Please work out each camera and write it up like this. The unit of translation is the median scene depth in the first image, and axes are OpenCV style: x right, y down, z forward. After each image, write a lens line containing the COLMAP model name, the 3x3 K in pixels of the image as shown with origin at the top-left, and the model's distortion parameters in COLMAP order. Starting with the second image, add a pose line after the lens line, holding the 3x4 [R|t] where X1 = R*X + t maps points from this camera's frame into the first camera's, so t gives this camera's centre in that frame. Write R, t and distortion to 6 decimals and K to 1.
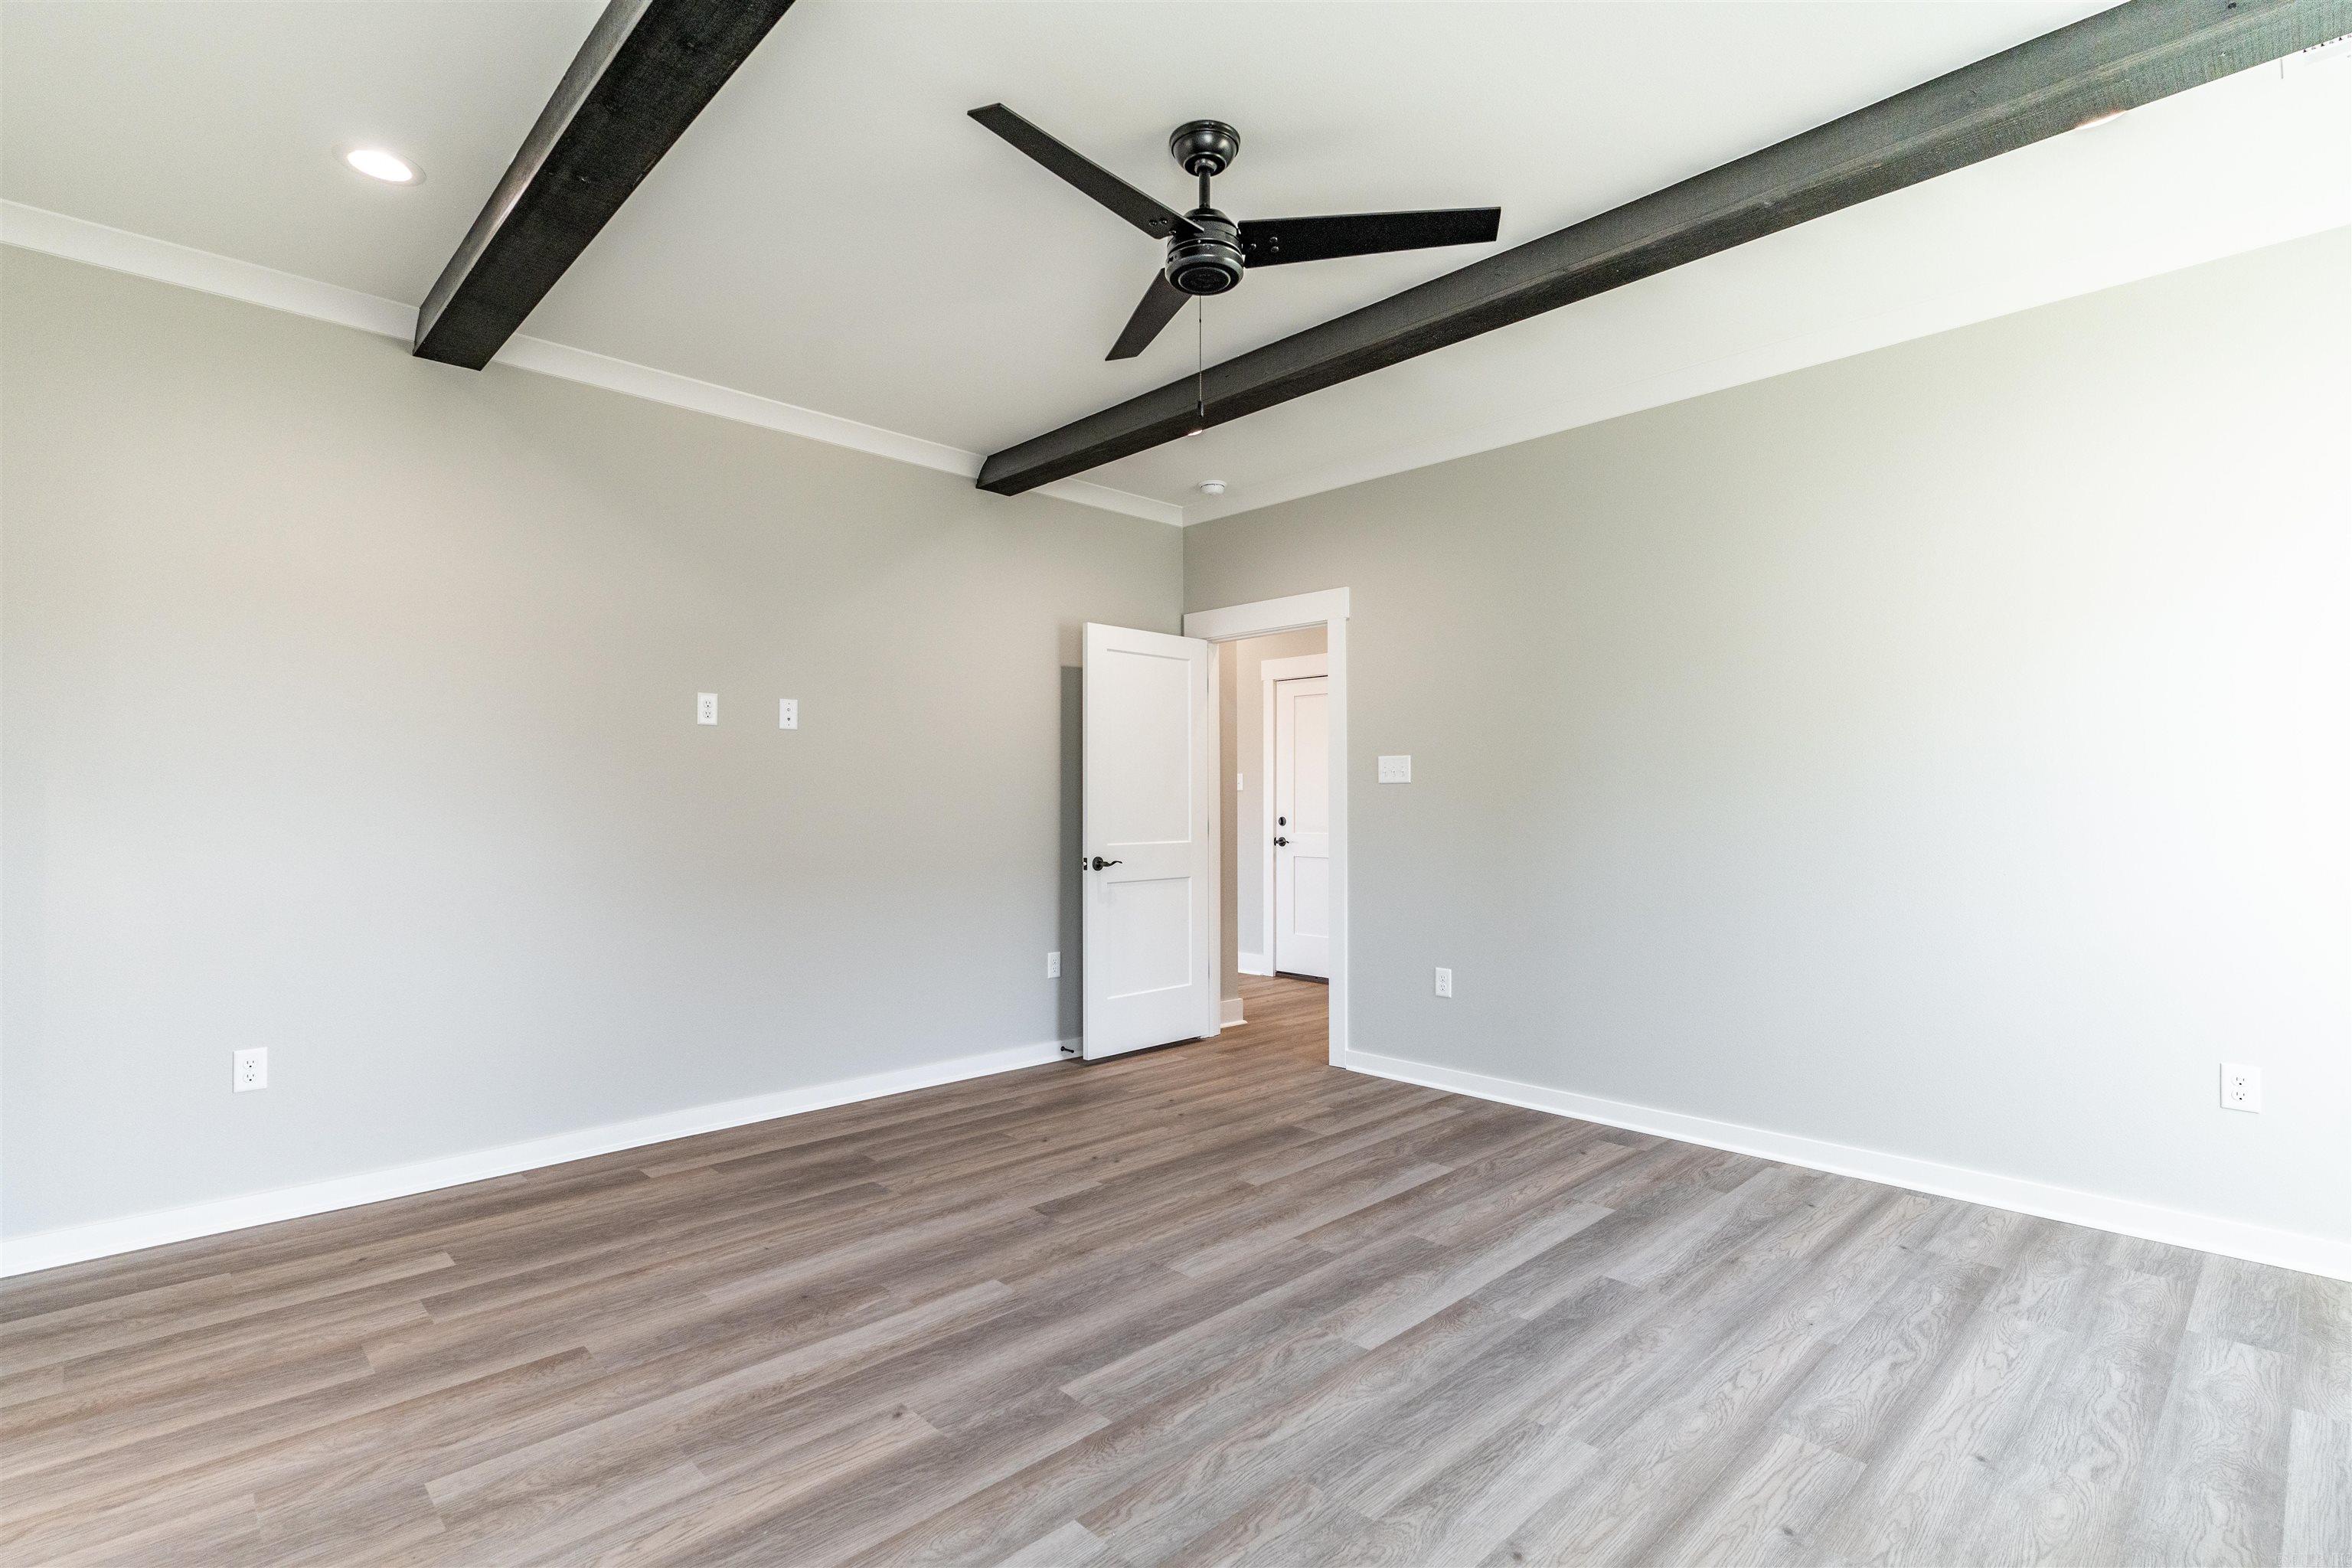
lens RADIAL K [[1112.1, 0, 1169.1], [0, 1112.1, 786.1], [0, 0, 1]] dist [0.001738, 0.000372]
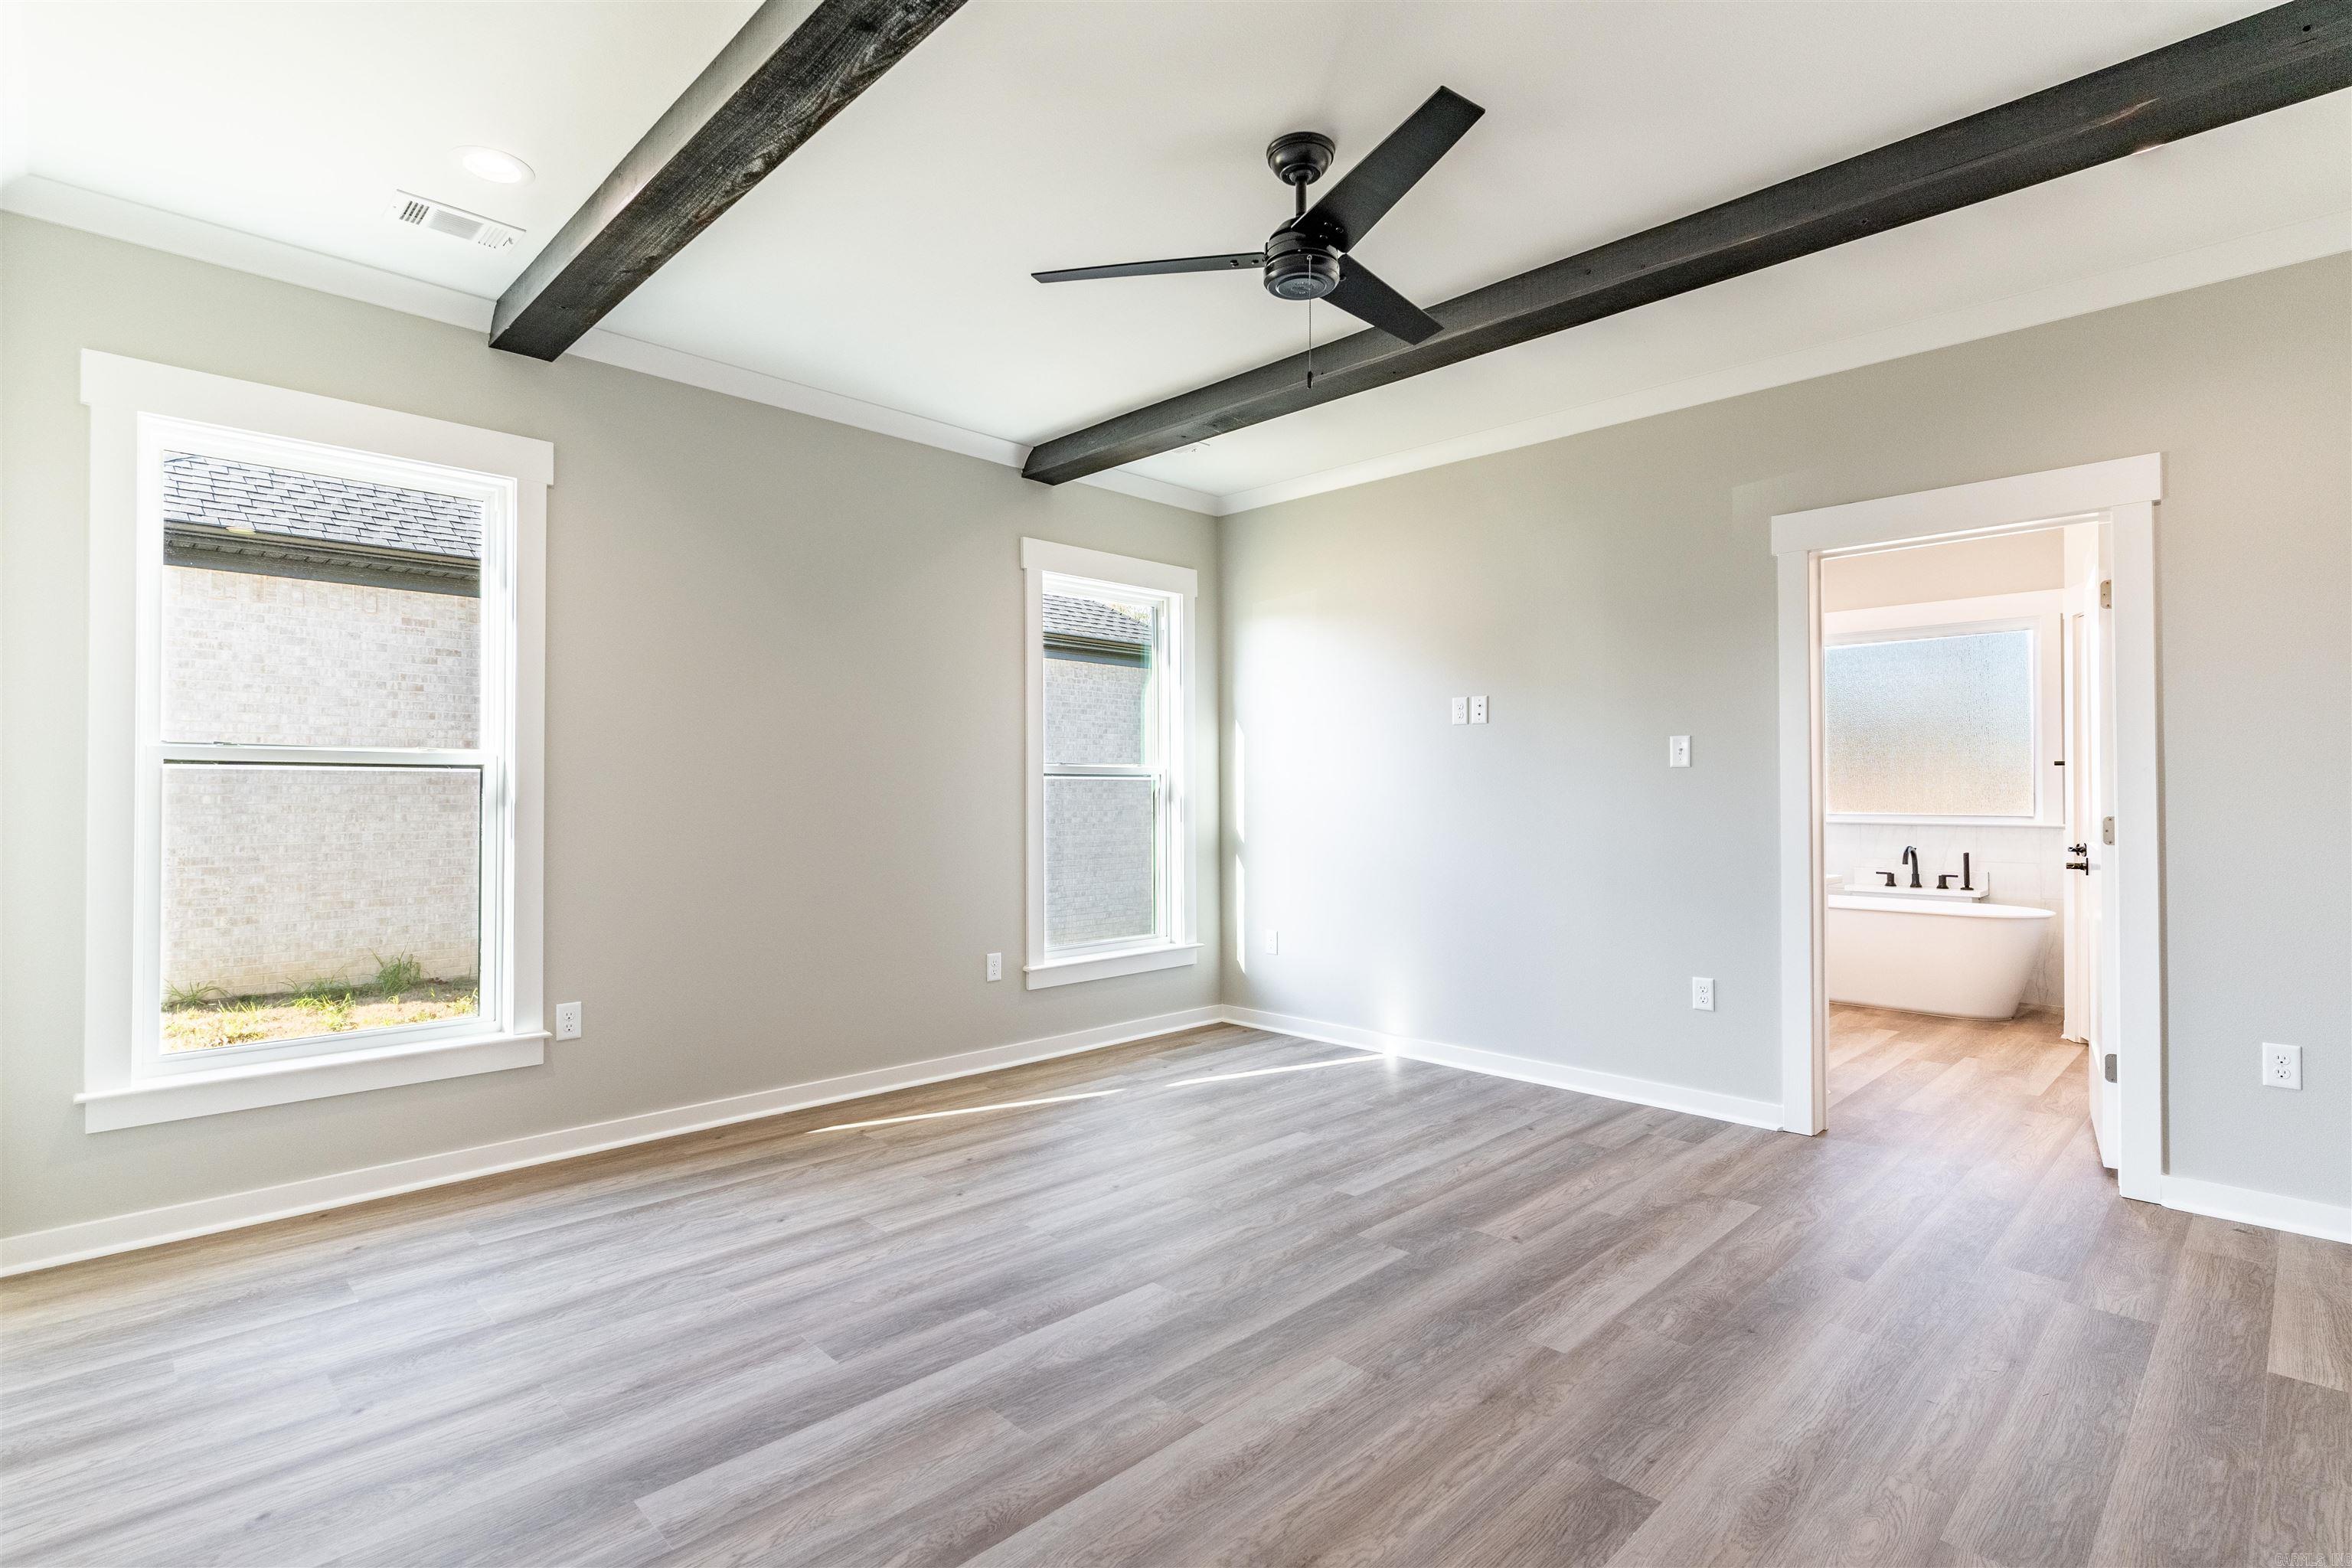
lens RADIAL K [[1133.1, 0, 1169.6], [0, 1133.1, 800.2], [0, 0, 1]] dist [0.003160, 0.000050]
pose [[-0.999908, 0.002483, -0.013355, 0.156744], [0.002602, 0.999957, -0.008925, 0.030454], [0.013333, -0.008959, -0.999871, 1.887774]]
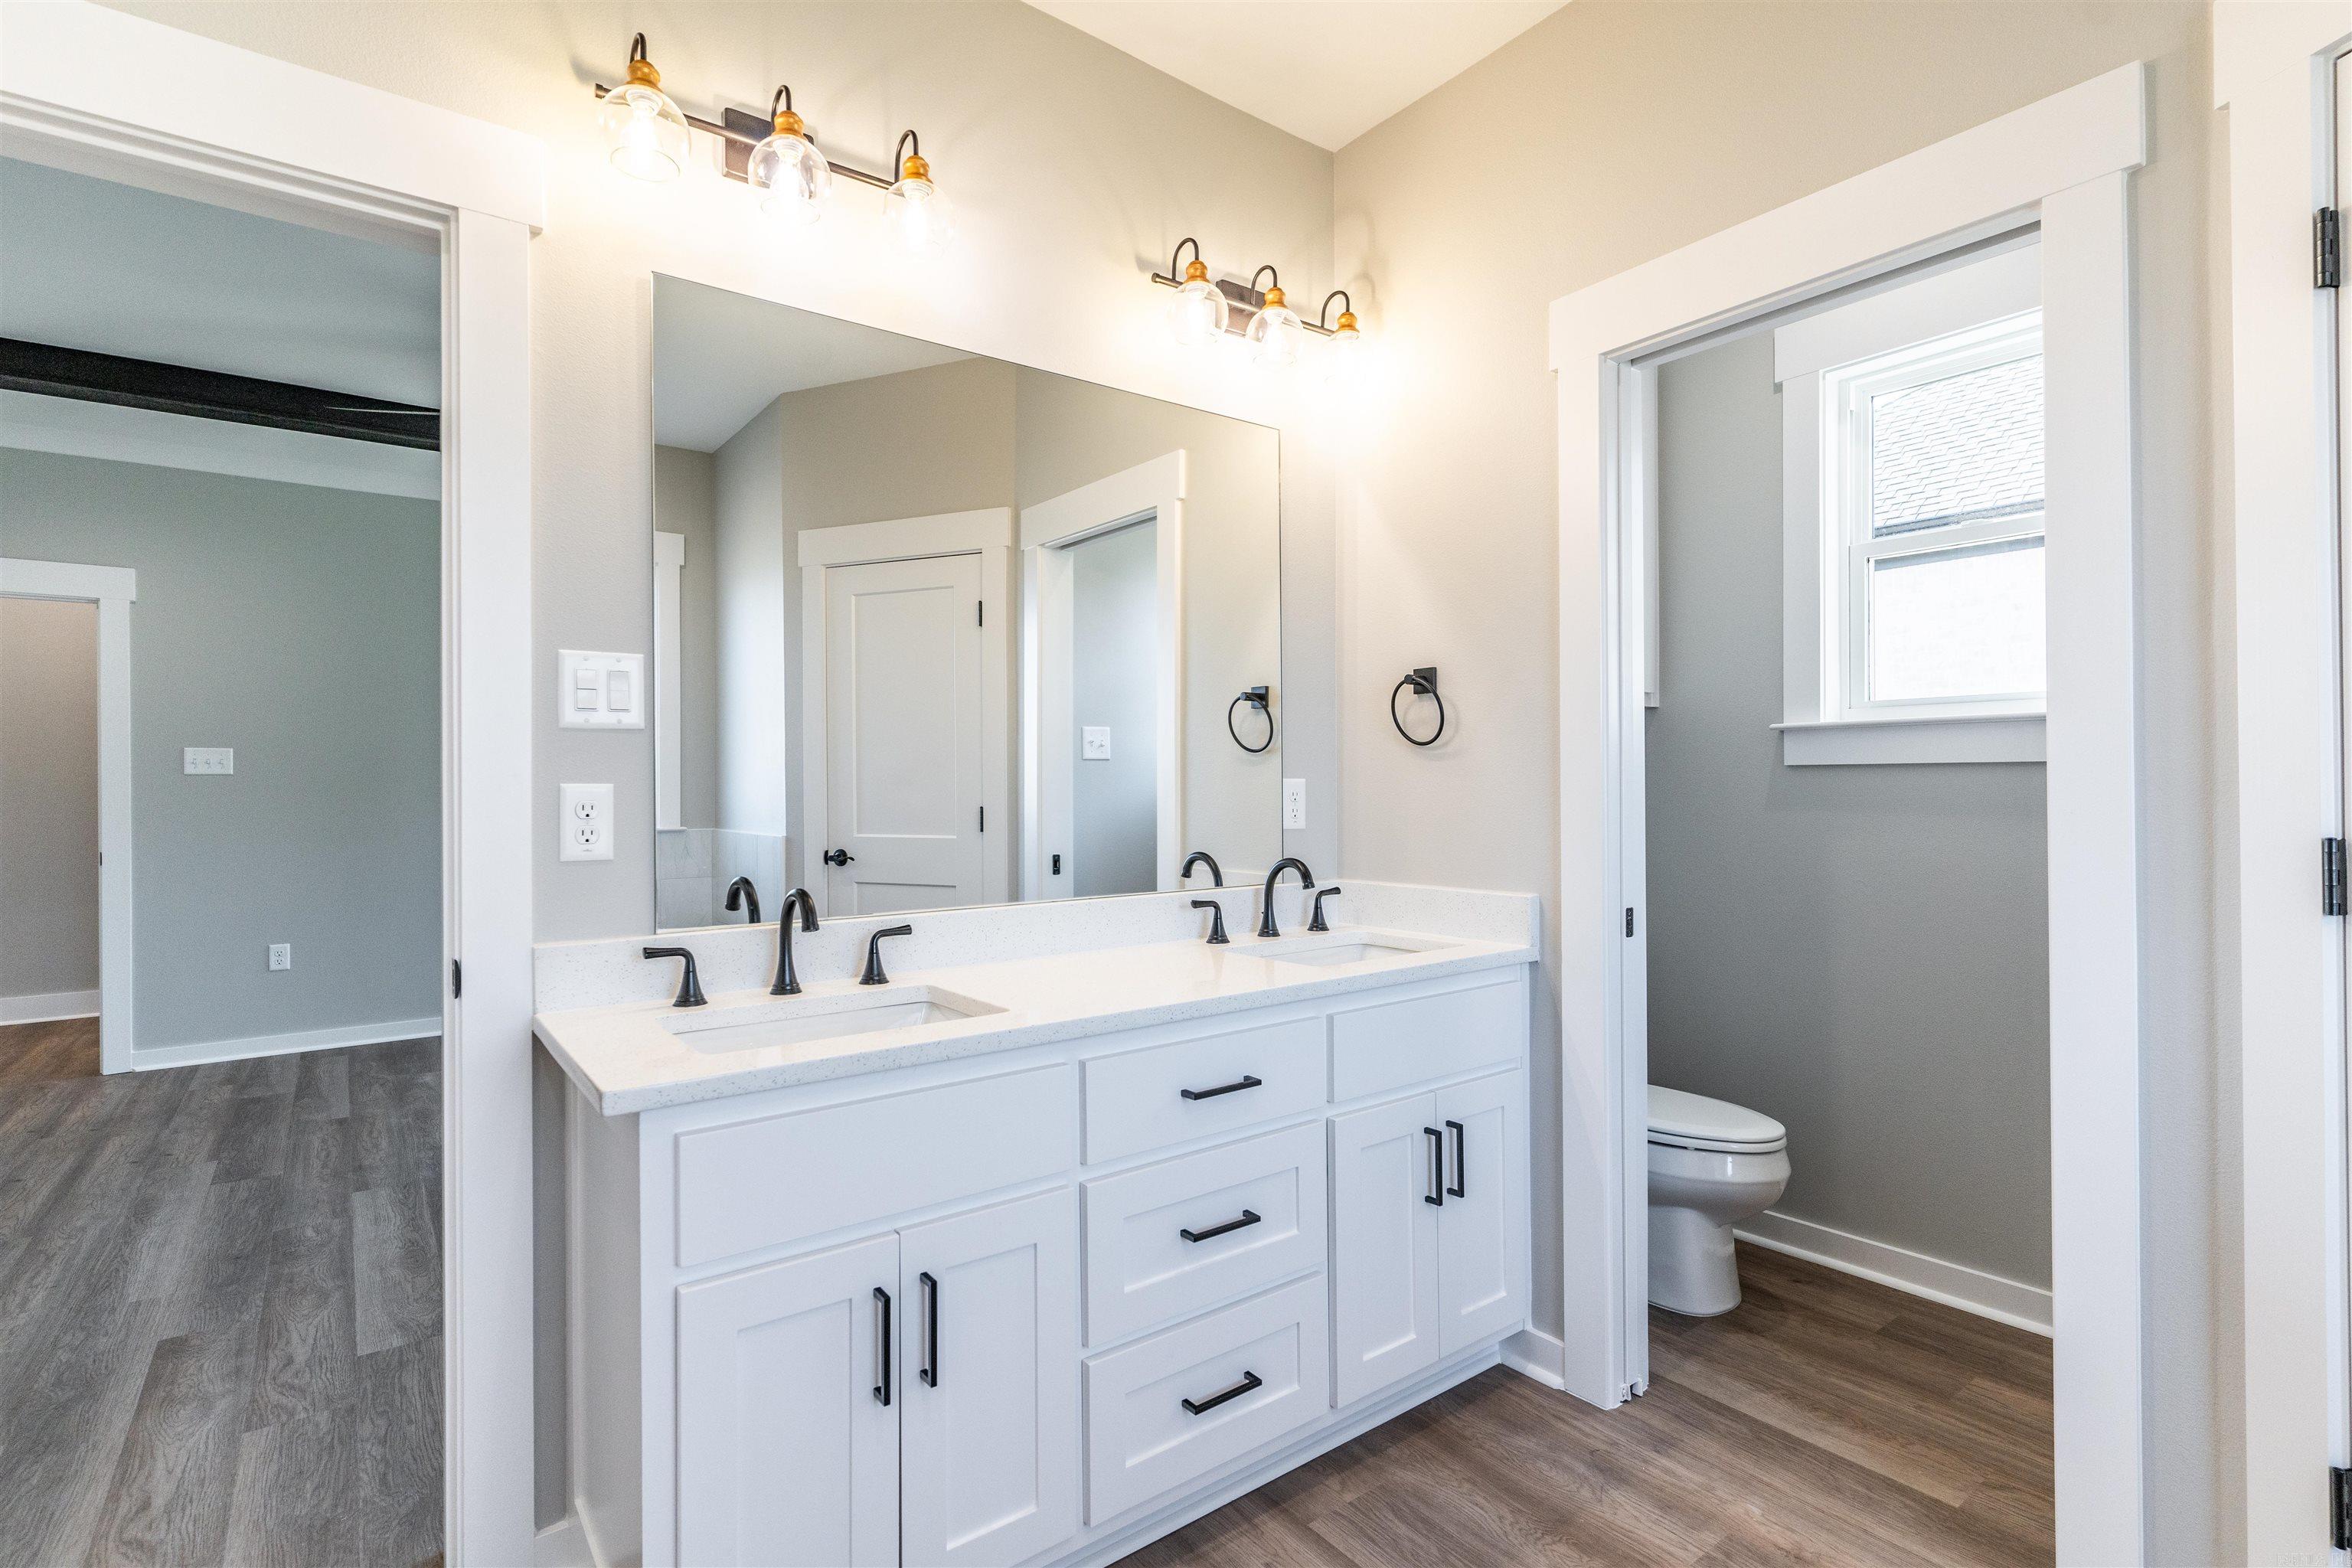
lens RADIAL K [[1112.1, 0, 1169.1], [0, 1112.1, 786.1], [0, 0, 1]] dist [0.001738, 0.000372]
pose [[0.123833, 0.002466, 0.992300, -1.245456], [-0.007821, 0.999968, -0.001509, 0.004266], [-0.992272, -0.007574, 0.123848, -0.008558]]
